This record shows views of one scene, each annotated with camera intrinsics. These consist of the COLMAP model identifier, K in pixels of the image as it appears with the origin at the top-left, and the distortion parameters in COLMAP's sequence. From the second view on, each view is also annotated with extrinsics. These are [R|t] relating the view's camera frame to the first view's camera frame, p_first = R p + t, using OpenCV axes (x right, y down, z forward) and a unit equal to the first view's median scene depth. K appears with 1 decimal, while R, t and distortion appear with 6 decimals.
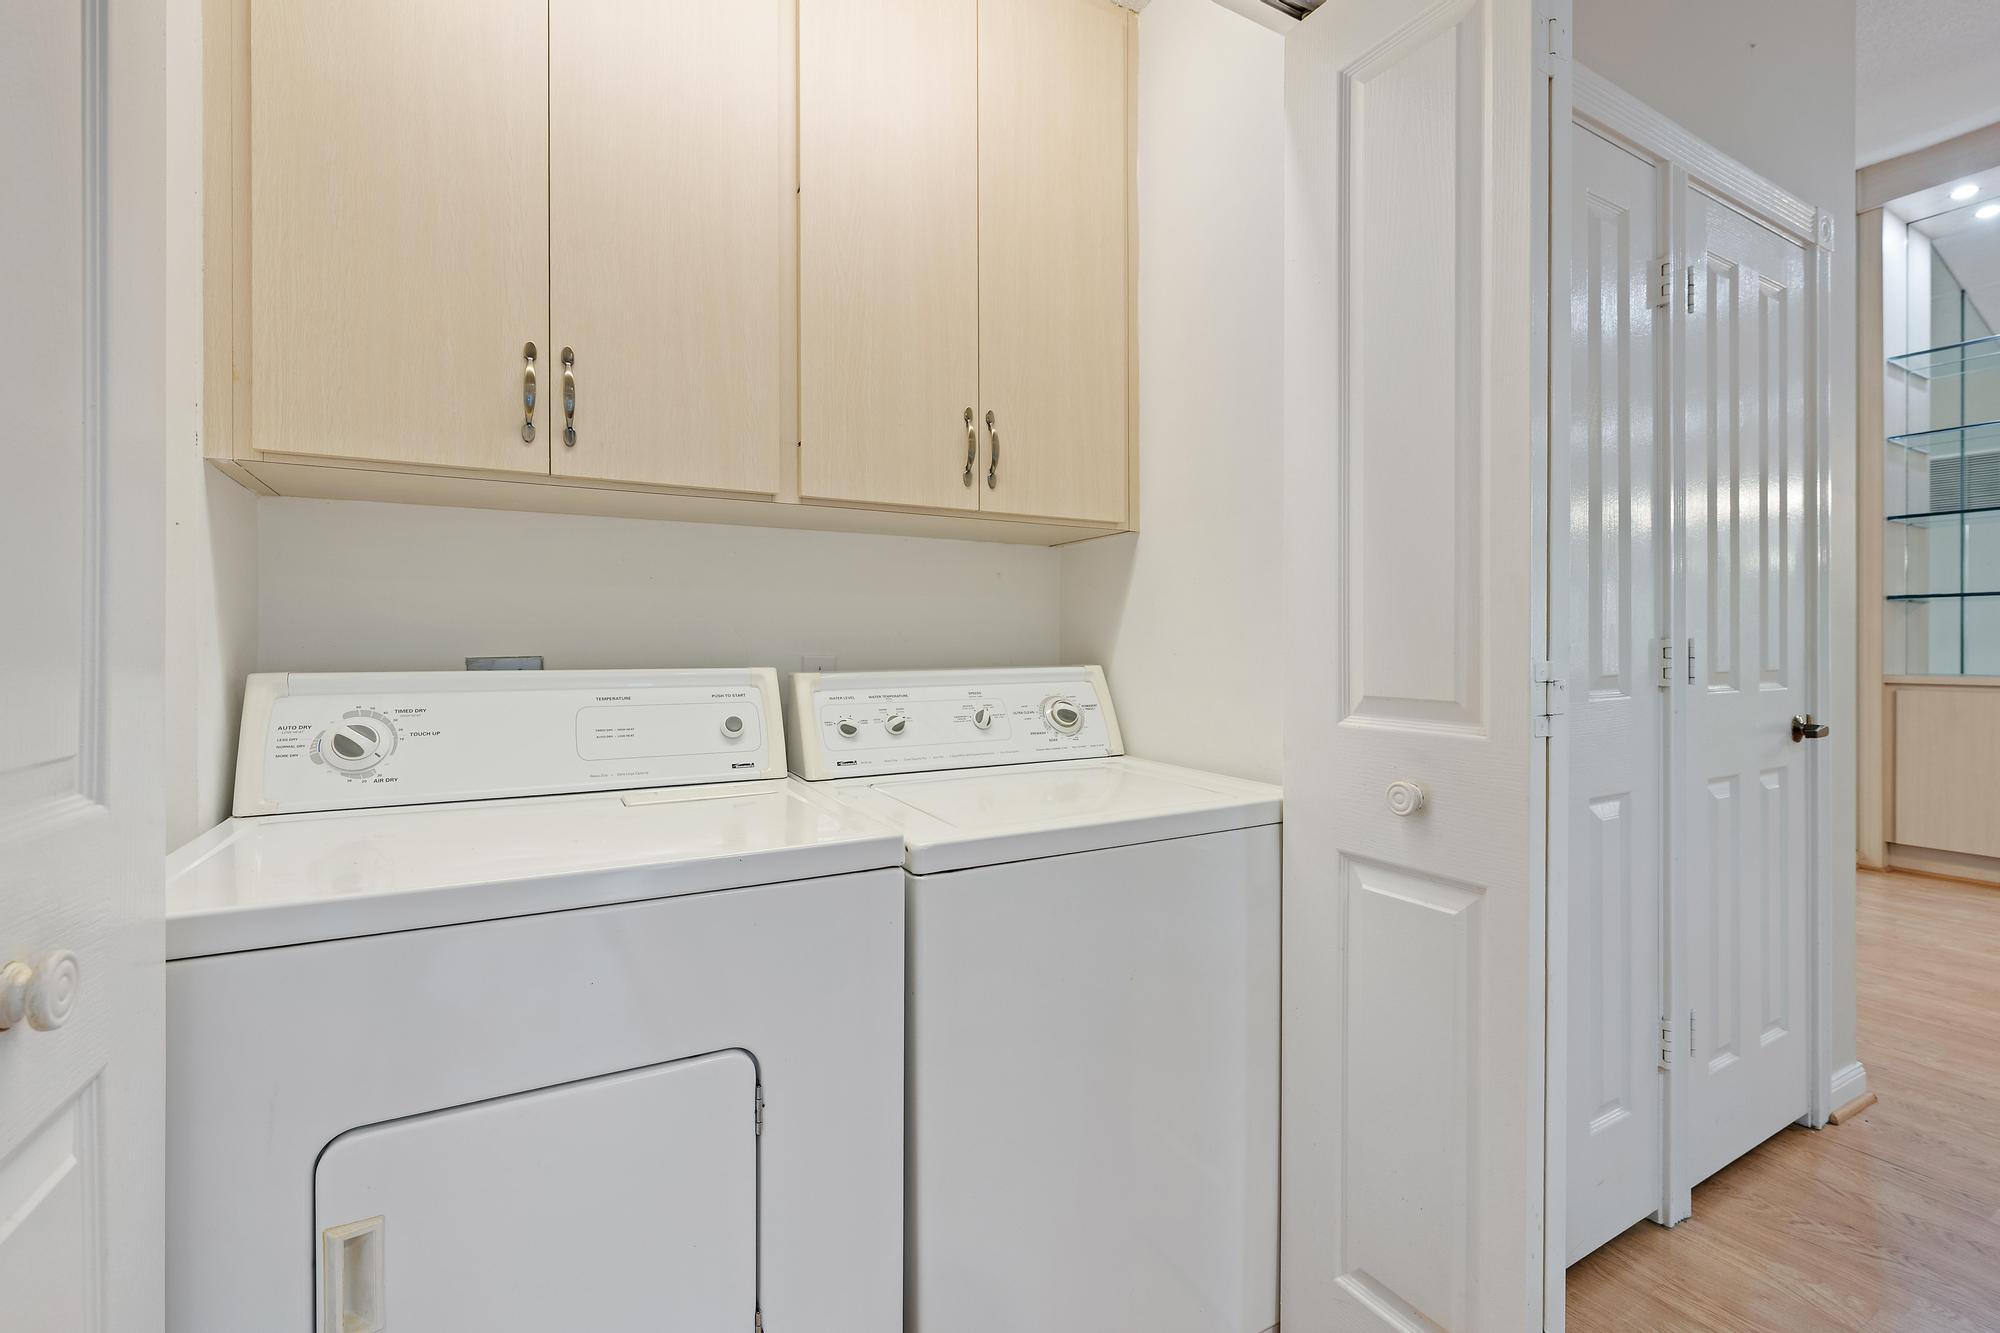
lens RADIAL K [[889.0, 0, 1000.0], [0, 889.0, 666.5], [0, 0, 1]] dist [0.001132, 0.000143]
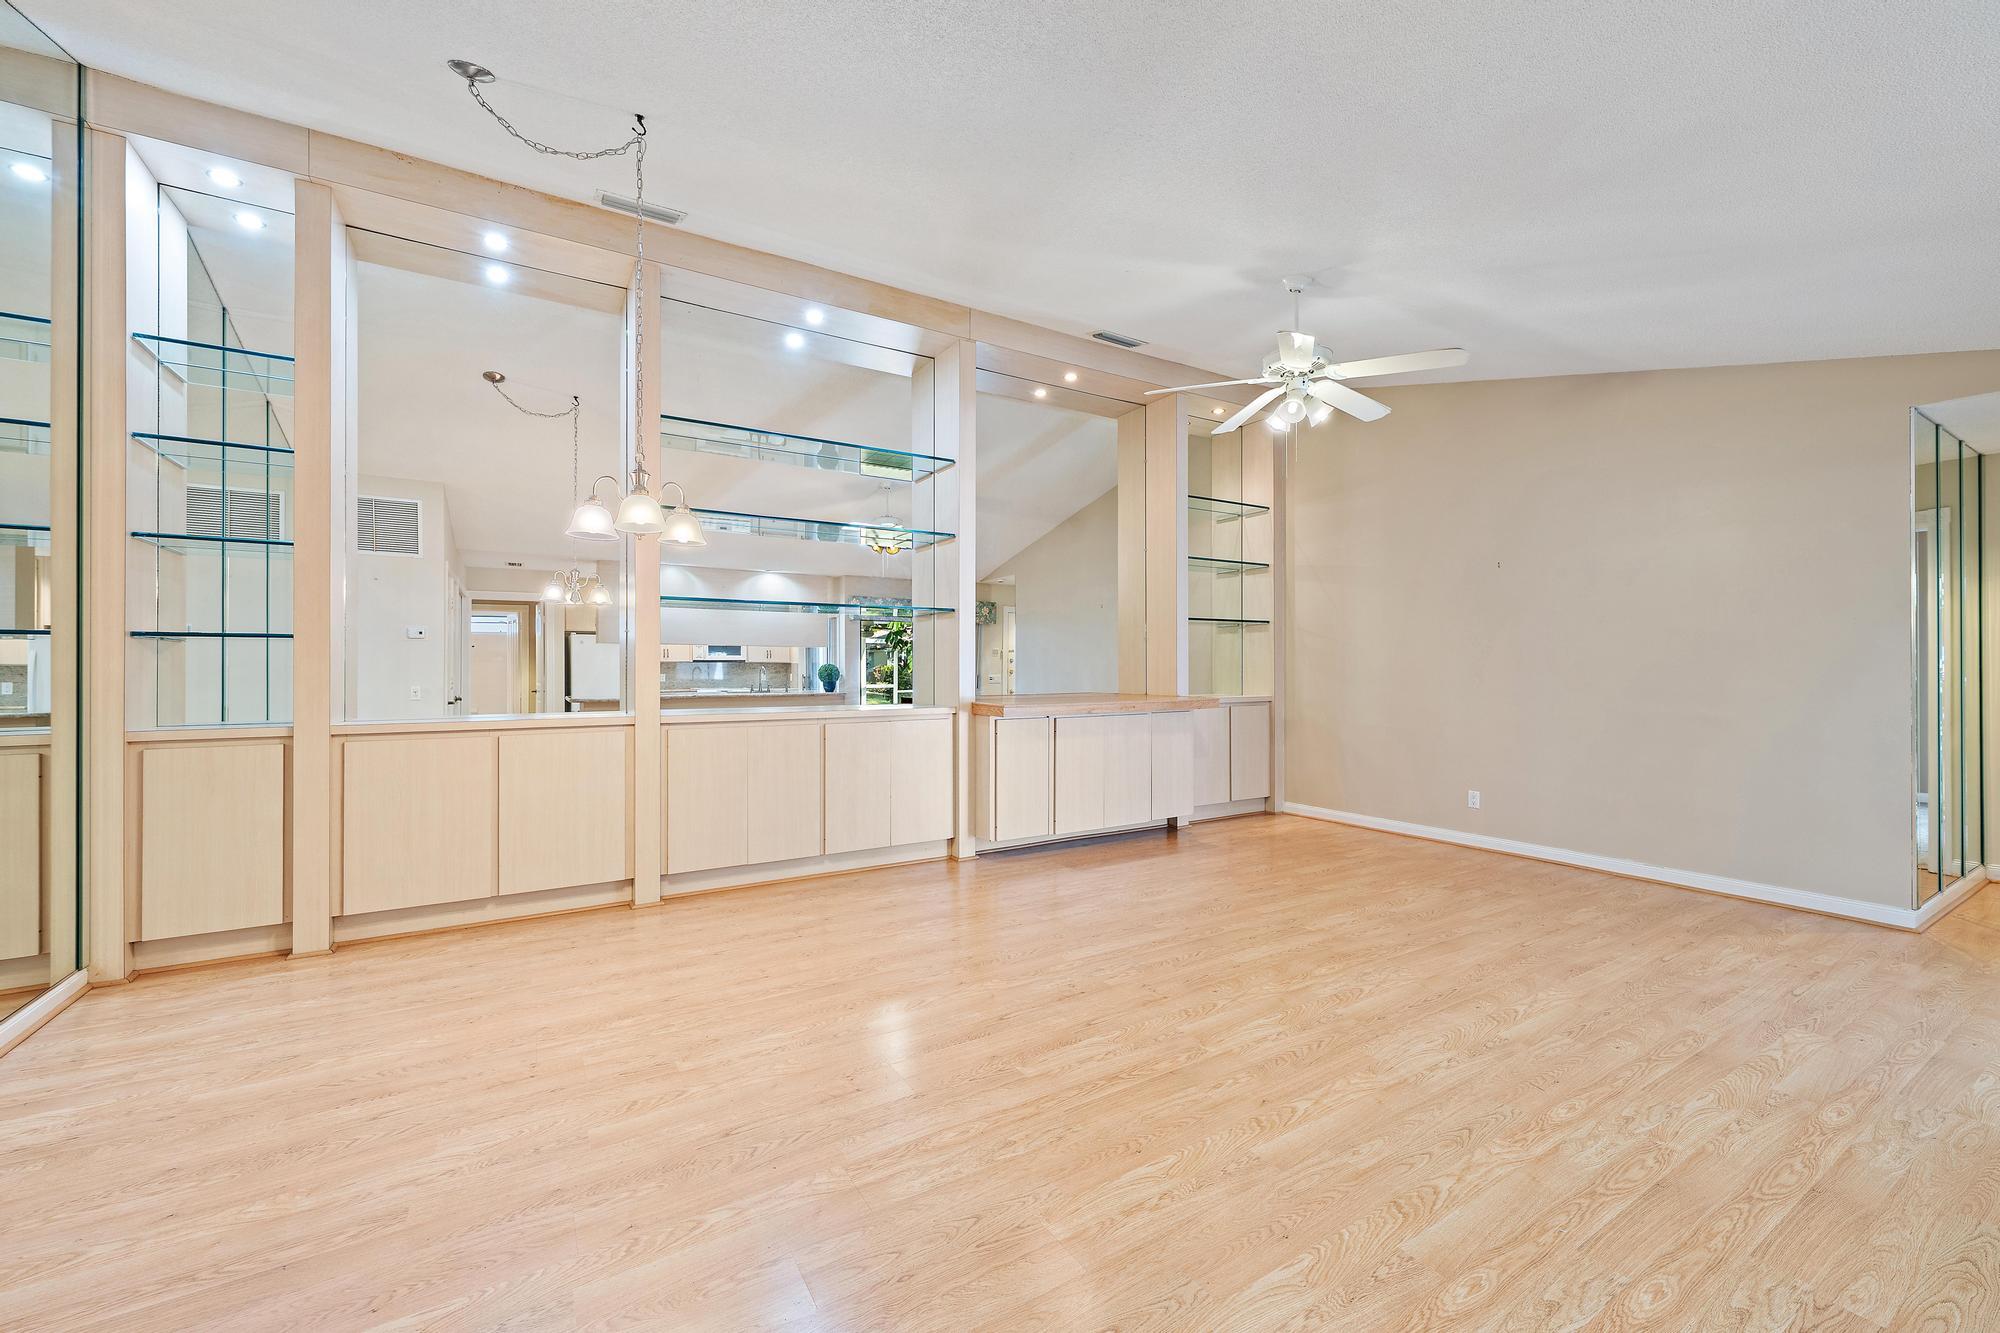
lens RADIAL K [[793.5, 0, 1017.9], [0, 793.5, 655.7], [0, 0, 1]] dist [0.001314, 0.000686]
pose [[-0.037606, 0.022868, 0.999031, 0.263417], [0.019611, 0.999562, -0.022142, -0.026767], [-0.999100, 0.018760, -0.038038, 0.242112]]
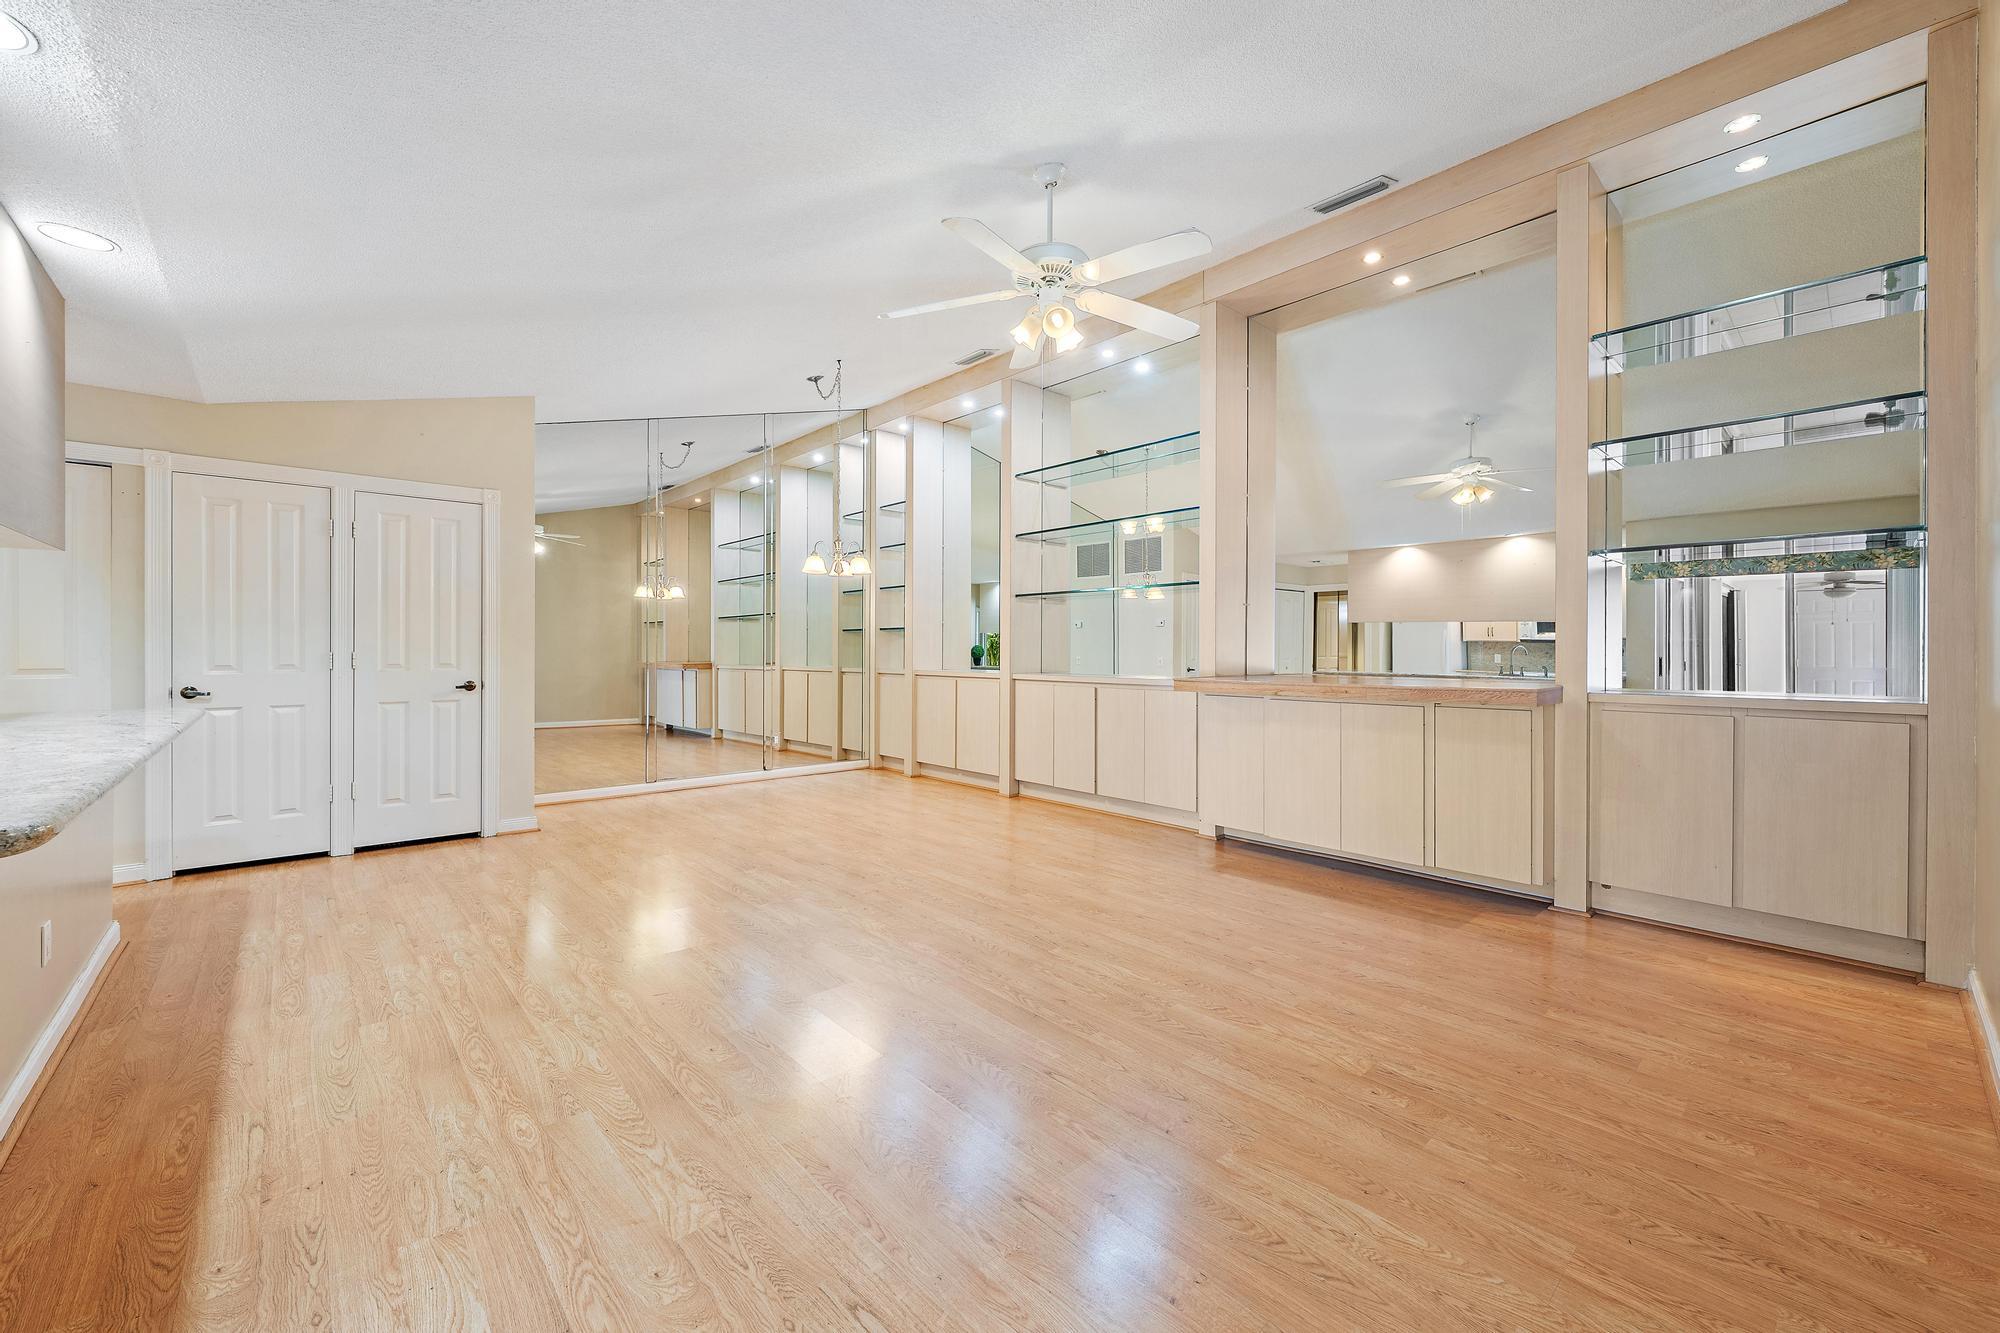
lens RADIAL K [[793.5, 0, 1017.9], [0, 793.5, 655.7], [0, 0, 1]] dist [0.001314, 0.000686]
pose [[0.976003, 0.009901, 0.217534, 0.904976], [-0.006871, 0.999869, -0.014679, 0.001296], [-0.217651, 0.012832, 0.975942, -0.755789]]
